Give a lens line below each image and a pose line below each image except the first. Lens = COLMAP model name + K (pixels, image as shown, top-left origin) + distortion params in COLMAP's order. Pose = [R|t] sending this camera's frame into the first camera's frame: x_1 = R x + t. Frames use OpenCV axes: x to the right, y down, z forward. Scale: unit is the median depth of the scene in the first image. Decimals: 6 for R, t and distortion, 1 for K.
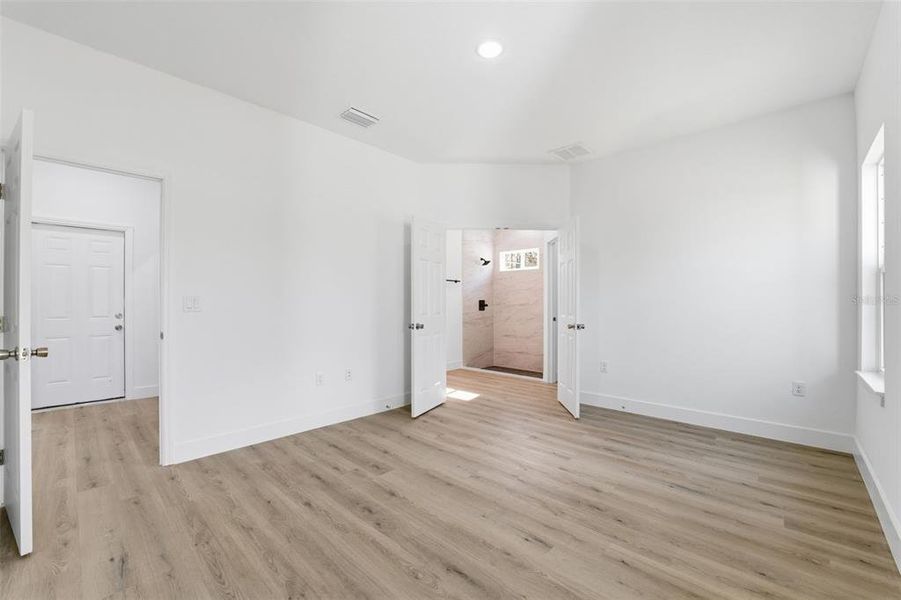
lens RADIAL K [[368.9, 0, 451.8], [0, 368.9, 302.9], [0, 0, 1]] dist [-0.027552, 0.003108]
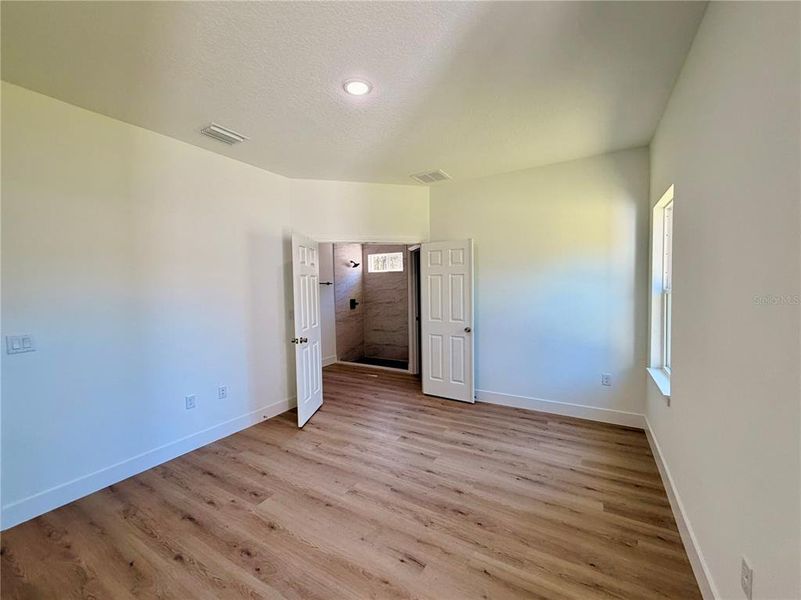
lens RADIAL K [[326.7, 0, 396.5], [0, 326.7, 299.6], [0, 0, 1]] dist [0.001628, 0.000206]
pose [[0.976383, -0.027138, 0.214337, -0.001154], [0.018466, 0.998932, 0.042358, -0.128245], [-0.215258, -0.037399, 0.975841, 0.051208]]
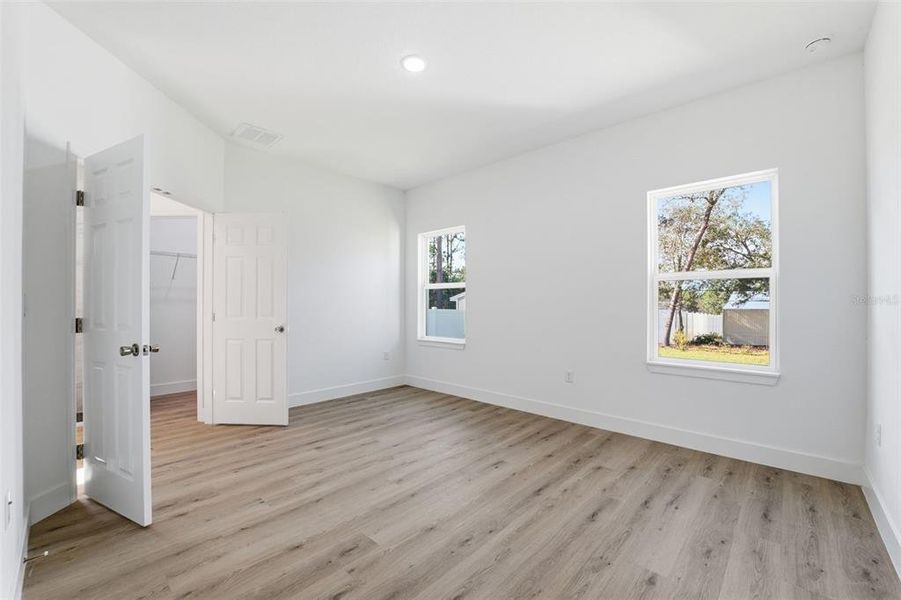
lens RADIAL K [[370.9, 0, 449.2], [0, 370.9, 302.6], [0, 0, 1]] dist [-0.025130, 0.000992]
pose [[-0.001233, 0.003678, 0.999992, -0.903802], [-0.000675, 0.999993, -0.003679, 0.000546], [-0.999999, -0.000679, -0.001230, 0.851445]]
